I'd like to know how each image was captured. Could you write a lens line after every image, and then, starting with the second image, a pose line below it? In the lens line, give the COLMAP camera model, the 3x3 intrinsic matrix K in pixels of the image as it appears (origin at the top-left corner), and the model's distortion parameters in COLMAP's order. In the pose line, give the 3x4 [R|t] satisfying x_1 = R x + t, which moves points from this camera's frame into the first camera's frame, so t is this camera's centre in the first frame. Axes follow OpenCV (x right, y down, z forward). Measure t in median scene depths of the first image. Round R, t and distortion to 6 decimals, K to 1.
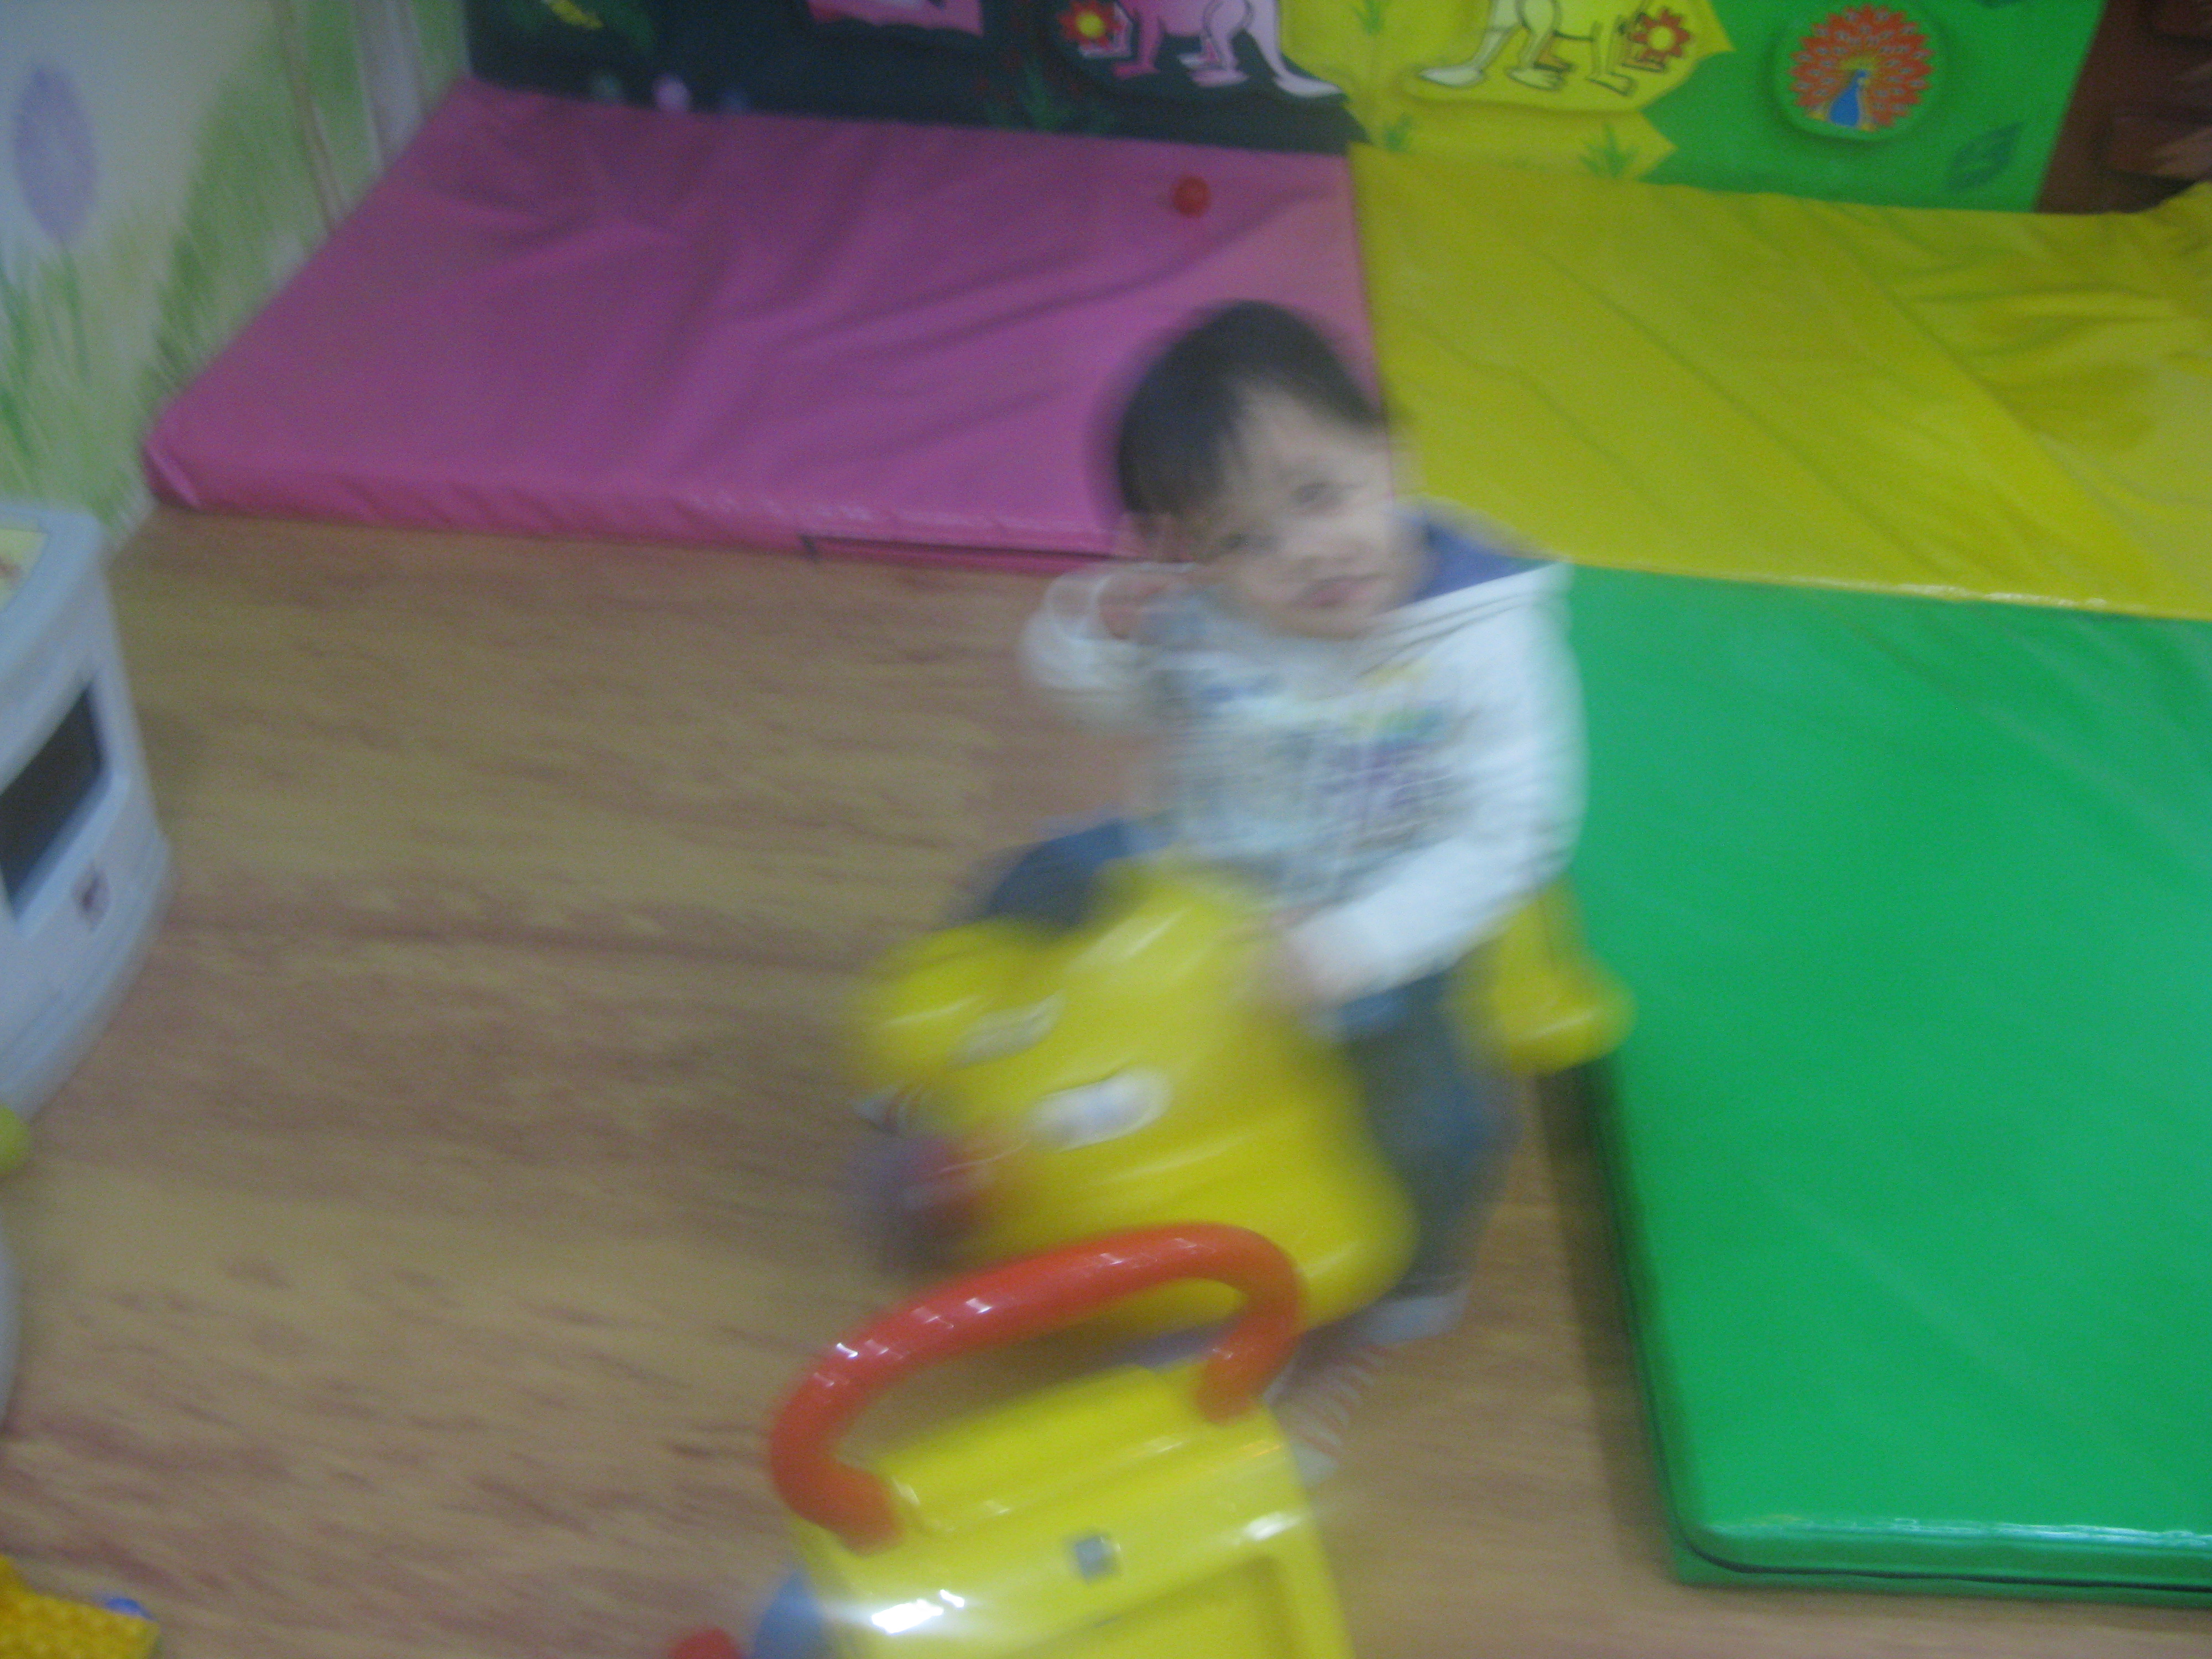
lens RADIAL K [[2234.5, 0, 1100.8], [0, 2234.5, 848.9], [0, 0, 1]] dist [-0.115652, 0.000000]
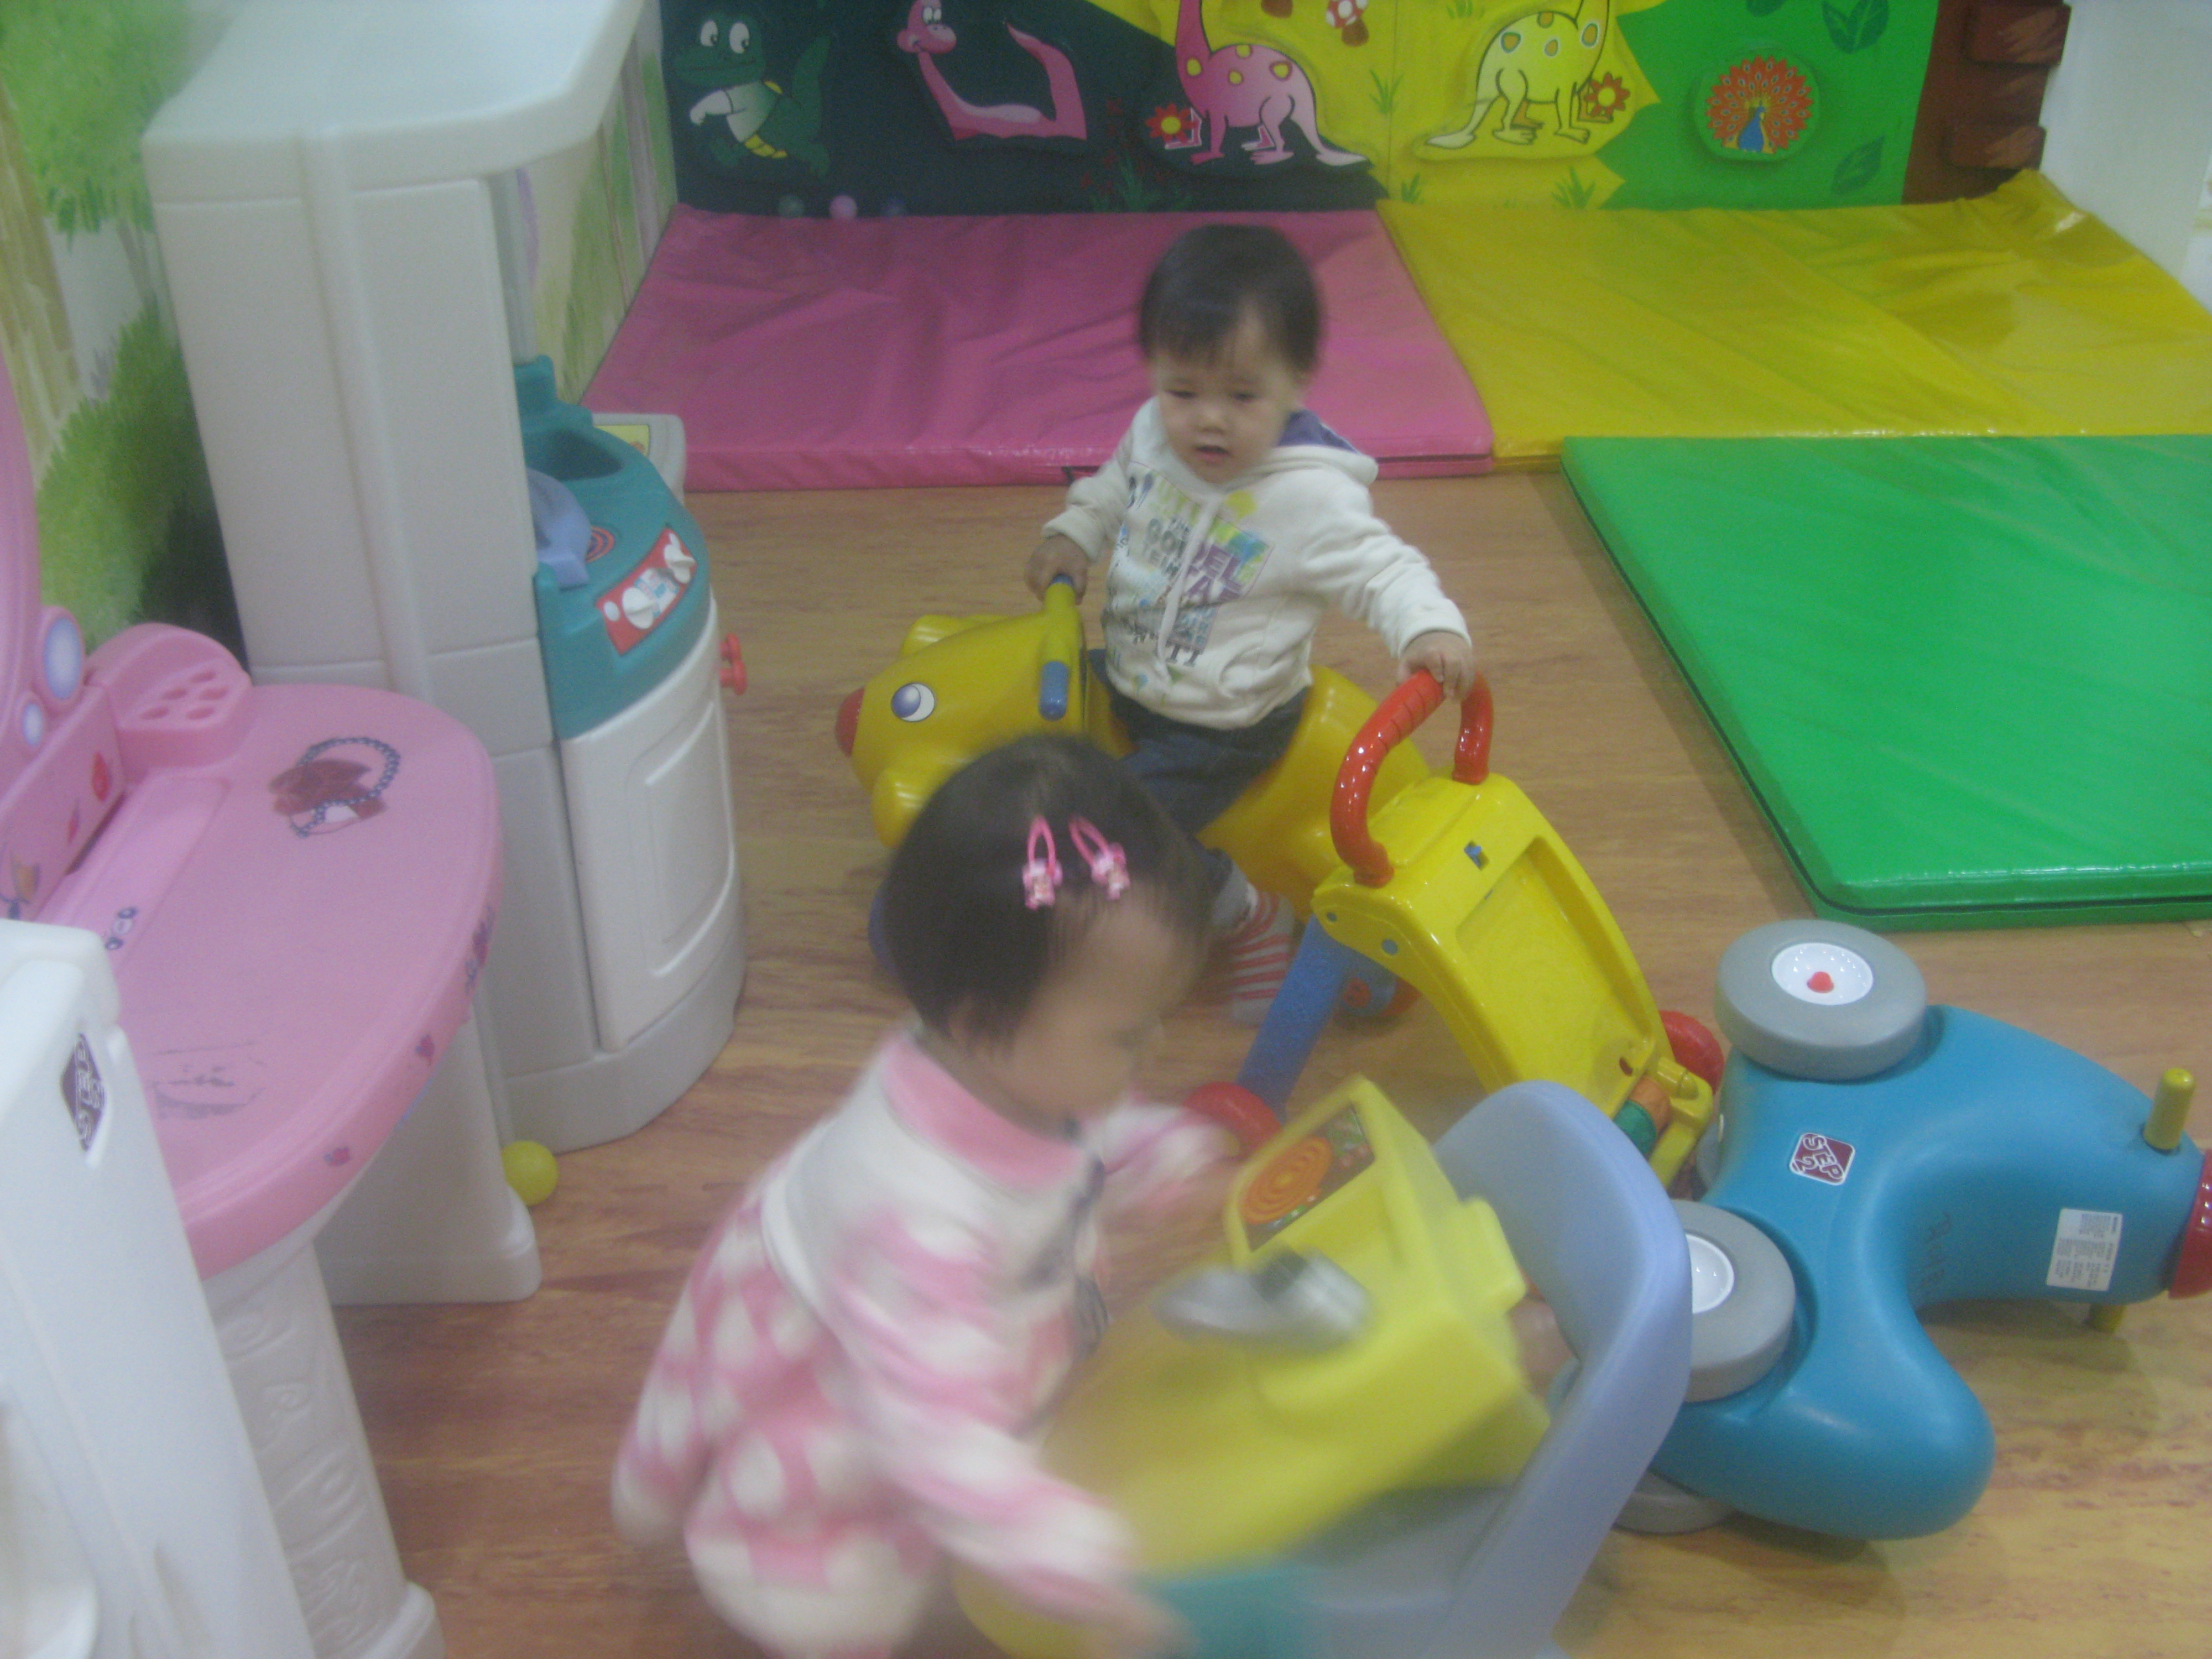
lens RADIAL K [[2234.5, 0, 1144.1], [0, 2234.5, 826.9], [0, 0, 1]] dist [-0.115652, 0.000000]
pose [[0.993321, -0.102591, 0.052799, -0.130567], [0.107135, 0.989982, -0.091971, 0.150450], [-0.042835, 0.097013, 0.994361, -0.248523]]
